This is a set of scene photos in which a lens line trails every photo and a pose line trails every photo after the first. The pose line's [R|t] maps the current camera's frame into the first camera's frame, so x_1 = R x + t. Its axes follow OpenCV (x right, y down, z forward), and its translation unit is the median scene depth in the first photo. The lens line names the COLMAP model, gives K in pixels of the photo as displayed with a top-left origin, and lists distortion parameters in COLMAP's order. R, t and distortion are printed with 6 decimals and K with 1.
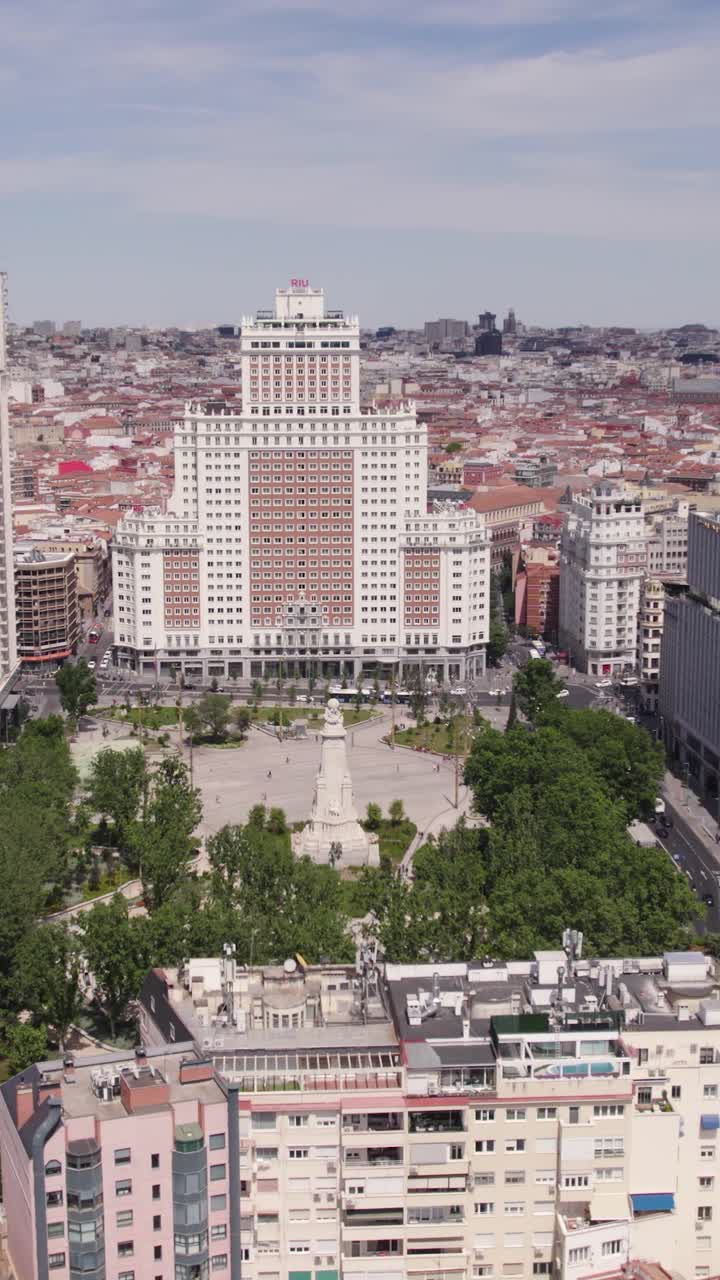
lens RADIAL K [[1589.6, 0, 358.3], [0, 1589.6, 640.3], [0, 0, 1]] dist [-0.001176, 0.000000]
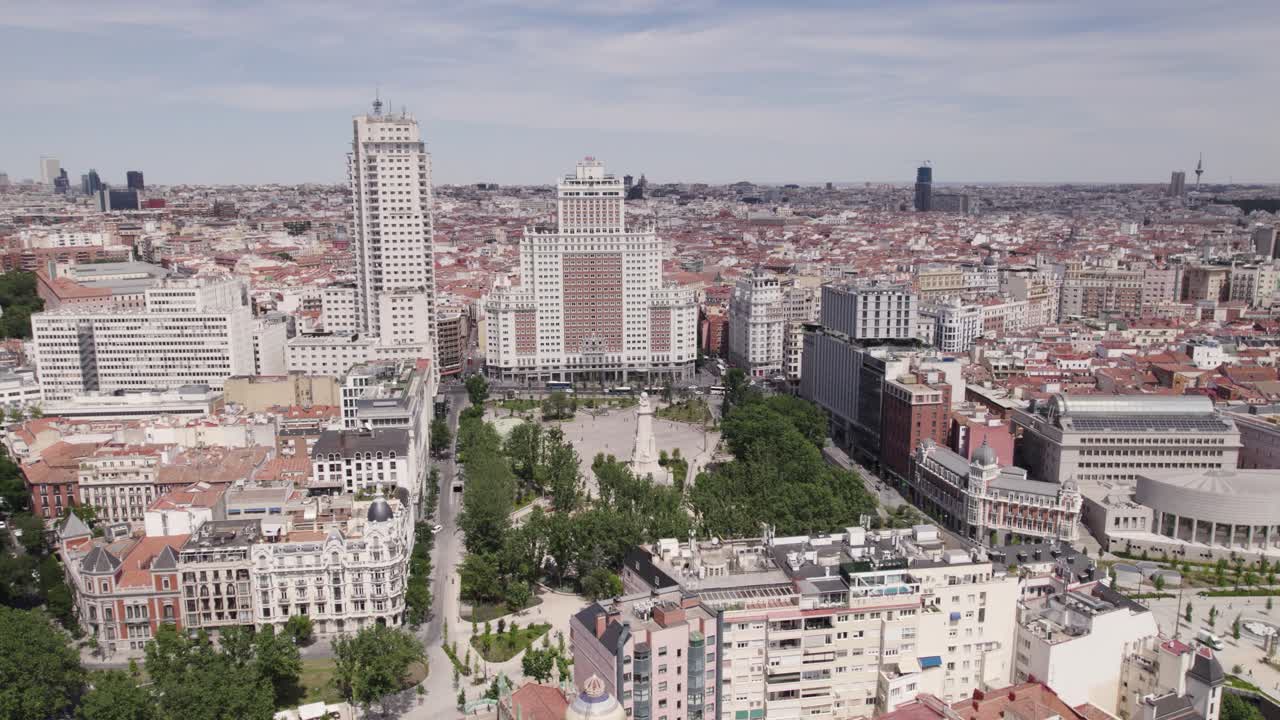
lens RADIAL K [[891.2, 0, 643.3], [0, 891.2, 358.5], [0, 0, 1]] dist [-0.003481, -0.003078]
pose [[0.995106, -0.020731, 0.096617, -0.107519], [0.020804, 0.999784, 0.000248, -0.001351], [-0.096601, 0.001763, 0.995322, 0.004361]]
